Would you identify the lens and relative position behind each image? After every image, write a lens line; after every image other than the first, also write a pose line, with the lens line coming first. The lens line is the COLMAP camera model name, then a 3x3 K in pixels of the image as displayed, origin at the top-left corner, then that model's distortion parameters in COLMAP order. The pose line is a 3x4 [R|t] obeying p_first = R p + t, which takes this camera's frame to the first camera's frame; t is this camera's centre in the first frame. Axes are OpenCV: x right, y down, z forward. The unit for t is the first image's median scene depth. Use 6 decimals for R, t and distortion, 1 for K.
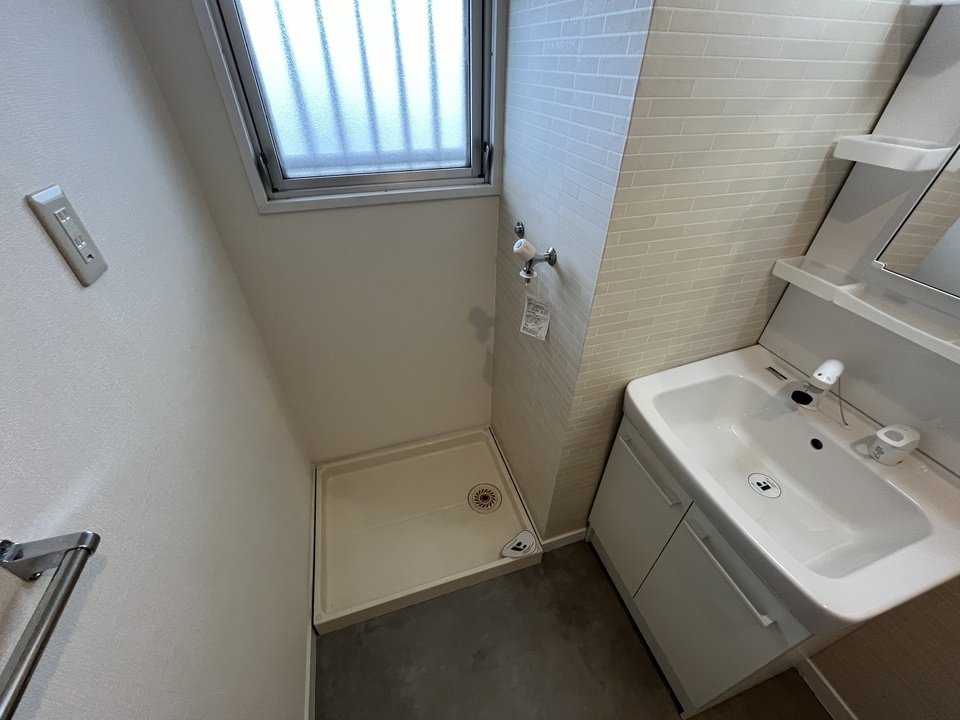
lens RADIAL K [[384.8, 0, 479.7], [0, 384.8, 359.8], [0, 0, 1]] dist [-0.003836, -0.000511]
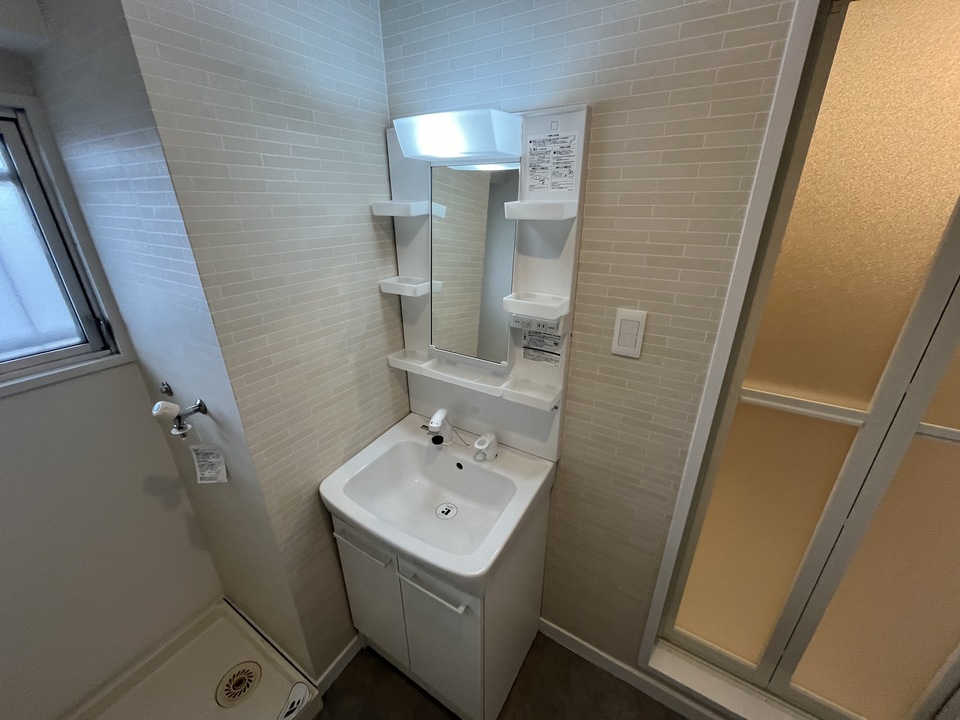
lens RADIAL K [[384.8, 0, 481.2], [0, 384.8, 360.1], [0, 0, 1]] dist [-0.003836, -0.000511]
pose [[0.758682, -0.263446, 0.595818, 0.175724], [0.408152, 0.905054, -0.119541, 0.061657], [-0.507754, 0.333878, 0.794173, -0.294566]]
